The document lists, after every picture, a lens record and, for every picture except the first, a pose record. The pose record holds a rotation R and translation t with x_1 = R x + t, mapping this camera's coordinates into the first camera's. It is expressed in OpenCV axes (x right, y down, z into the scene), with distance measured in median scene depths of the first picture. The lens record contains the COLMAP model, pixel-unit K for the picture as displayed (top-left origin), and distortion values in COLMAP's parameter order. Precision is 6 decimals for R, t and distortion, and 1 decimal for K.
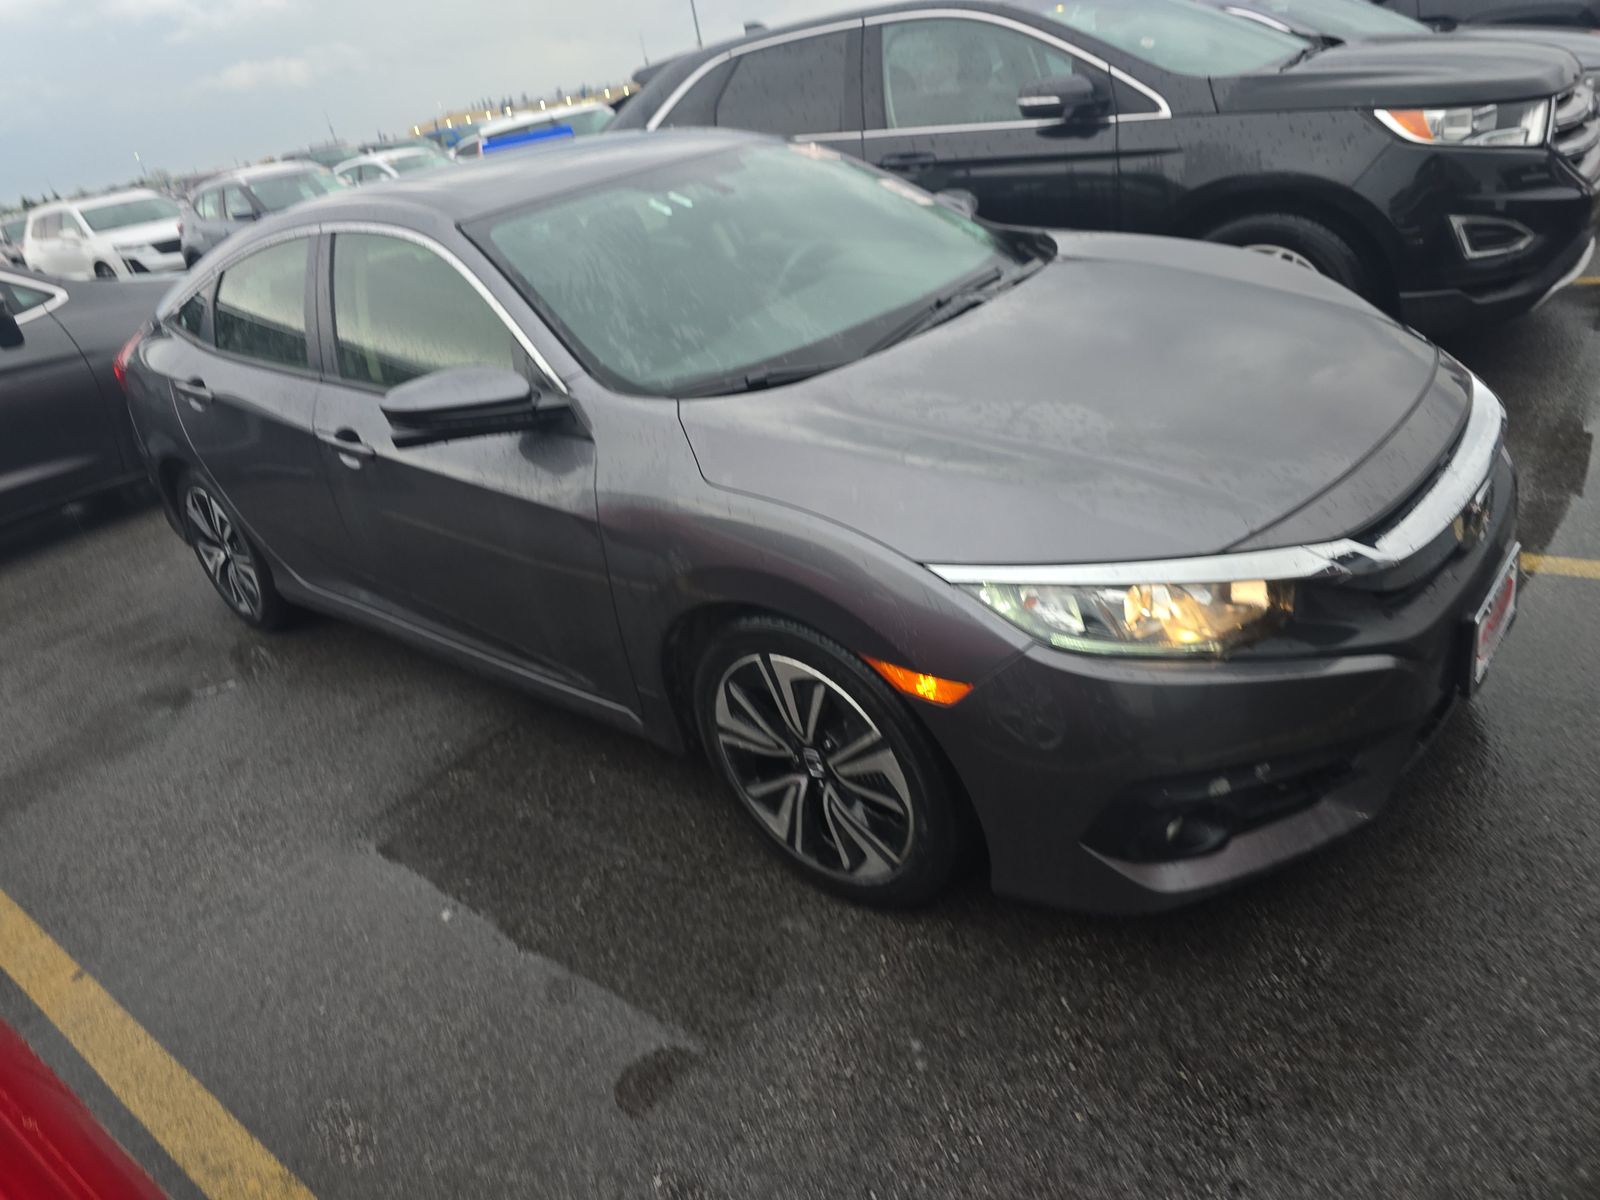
lens RADIAL K [[1063.6, 0, 800.2], [0, 1063.6, 615.8], [0, 0, 1]] dist [0.029800, 0.000027]
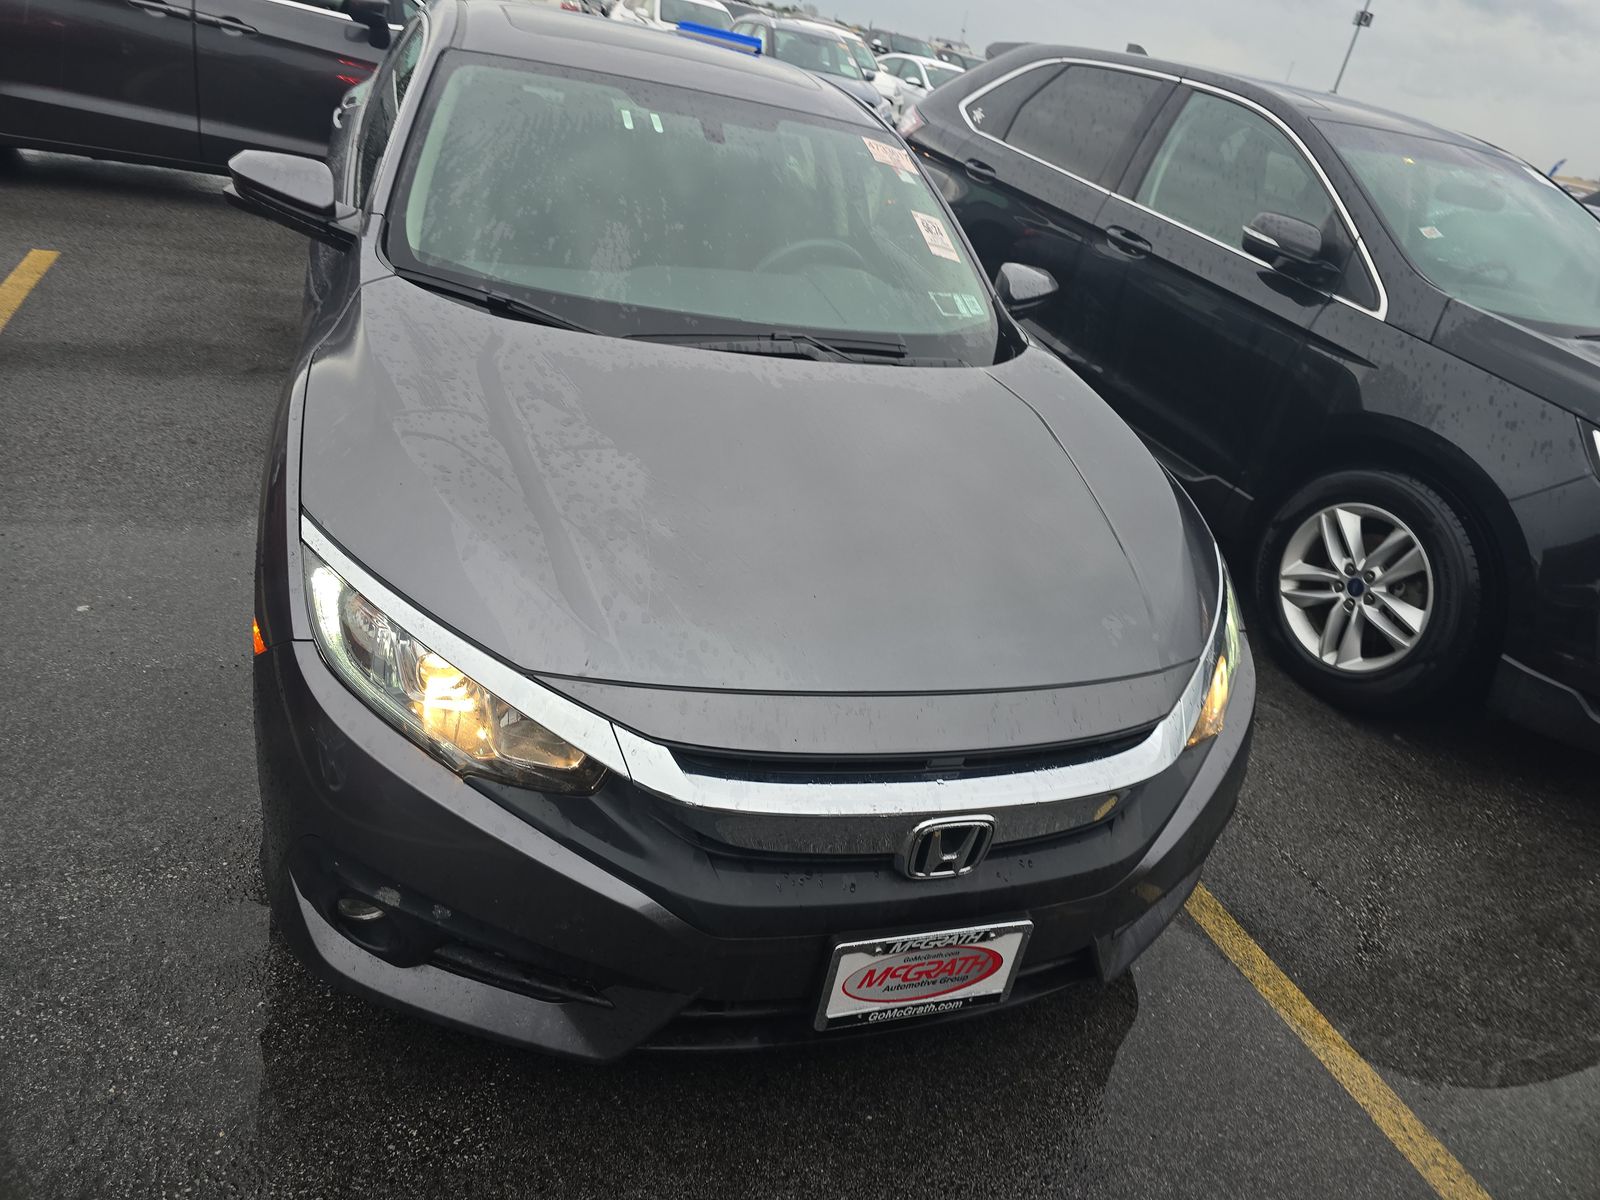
lens RADIAL K [[1080.3, 0, 800.0], [0, 1080.3, 600.0], [0, 0, 1]] dist [0.026726, 0.000075]
pose [[0.792805, 0.533347, -0.294959, 0.546768], [-0.529916, 0.842287, 0.098696, -0.213003], [0.301079, 0.078056, 0.950399, 0.164385]]
